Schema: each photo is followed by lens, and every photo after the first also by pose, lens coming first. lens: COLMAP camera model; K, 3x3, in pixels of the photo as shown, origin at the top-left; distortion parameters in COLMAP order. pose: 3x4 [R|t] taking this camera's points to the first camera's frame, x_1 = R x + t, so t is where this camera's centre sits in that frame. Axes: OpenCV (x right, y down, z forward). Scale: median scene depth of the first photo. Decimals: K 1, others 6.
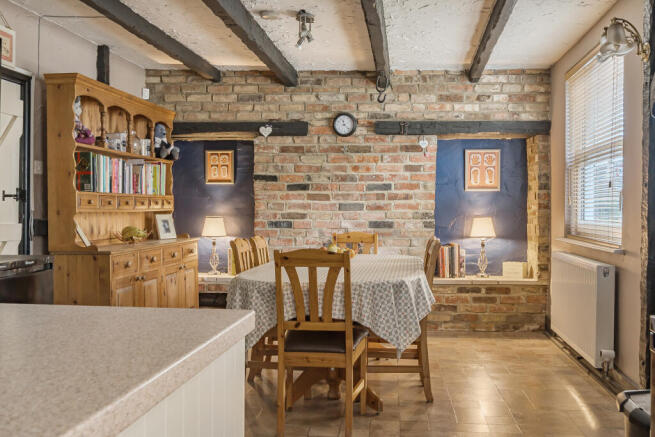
lens RADIAL K [[674.9, 0, 328.3], [0, 674.9, 216.8], [0, 0, 1]] dist [-0.015637, 0.000000]
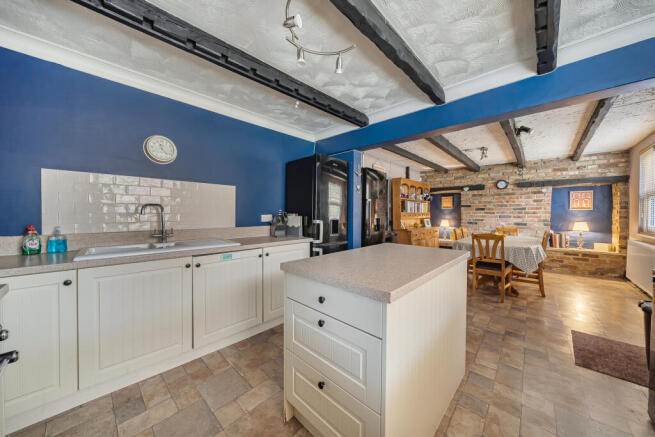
lens RADIAL K [[226.7, 0, 322.6], [0, 226.7, 215.3], [0, 0, 1]] dist [-0.009711, 0.000276]
pose [[0.796693, 0.004219, -0.604370, -0.001132], [-0.009710, 0.999936, -0.005819, -0.009017], [0.604306, 0.010505, 0.796683, -0.101275]]
